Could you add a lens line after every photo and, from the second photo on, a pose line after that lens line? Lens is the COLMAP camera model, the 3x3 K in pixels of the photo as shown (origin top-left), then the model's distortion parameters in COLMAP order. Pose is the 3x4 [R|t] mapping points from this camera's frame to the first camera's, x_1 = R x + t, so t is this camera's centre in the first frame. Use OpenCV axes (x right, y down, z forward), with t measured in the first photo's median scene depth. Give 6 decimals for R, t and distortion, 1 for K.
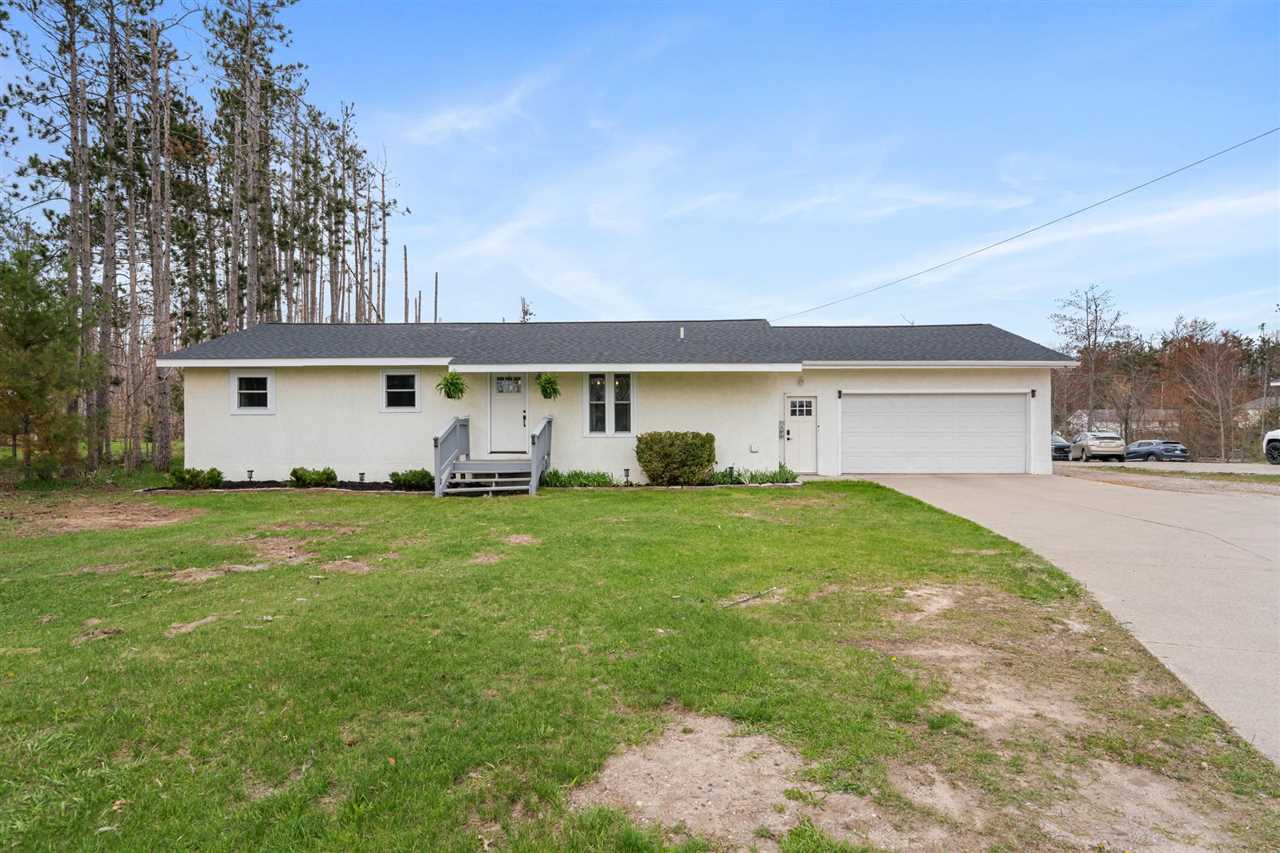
lens RADIAL K [[691.1, 0, 640.1], [0, 691.1, 422.7], [0, 0, 1]] dist [-0.008752, -0.000195]
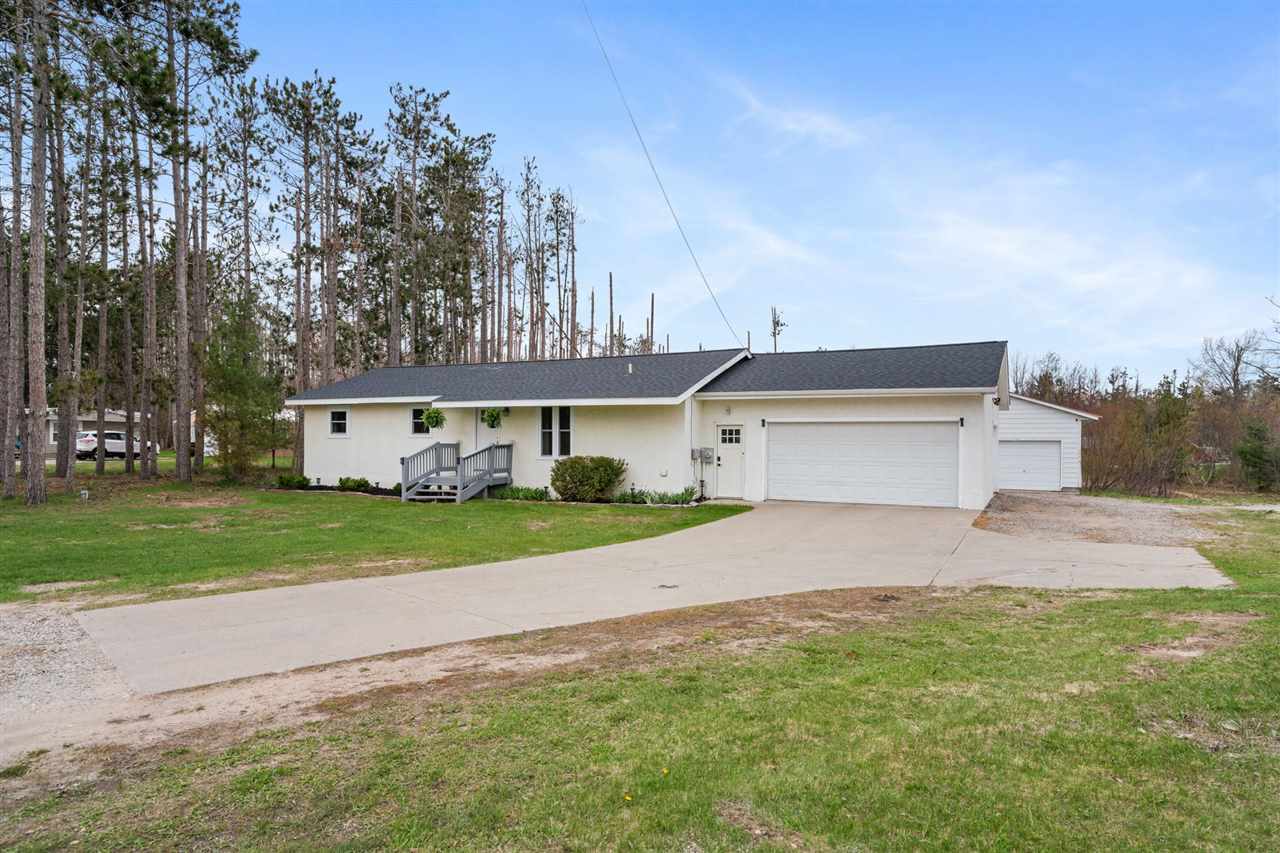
lens RADIAL K [[783.5, 0, 639.6], [0, 783.5, 430.0], [0, 0, 1]] dist [-0.000579, -0.000163]
pose [[0.899560, 0.003253, -0.436786, 0.678726], [-0.008377, 0.999917, -0.009806, -0.018360], [0.436717, 0.012480, 0.899512, -0.156366]]
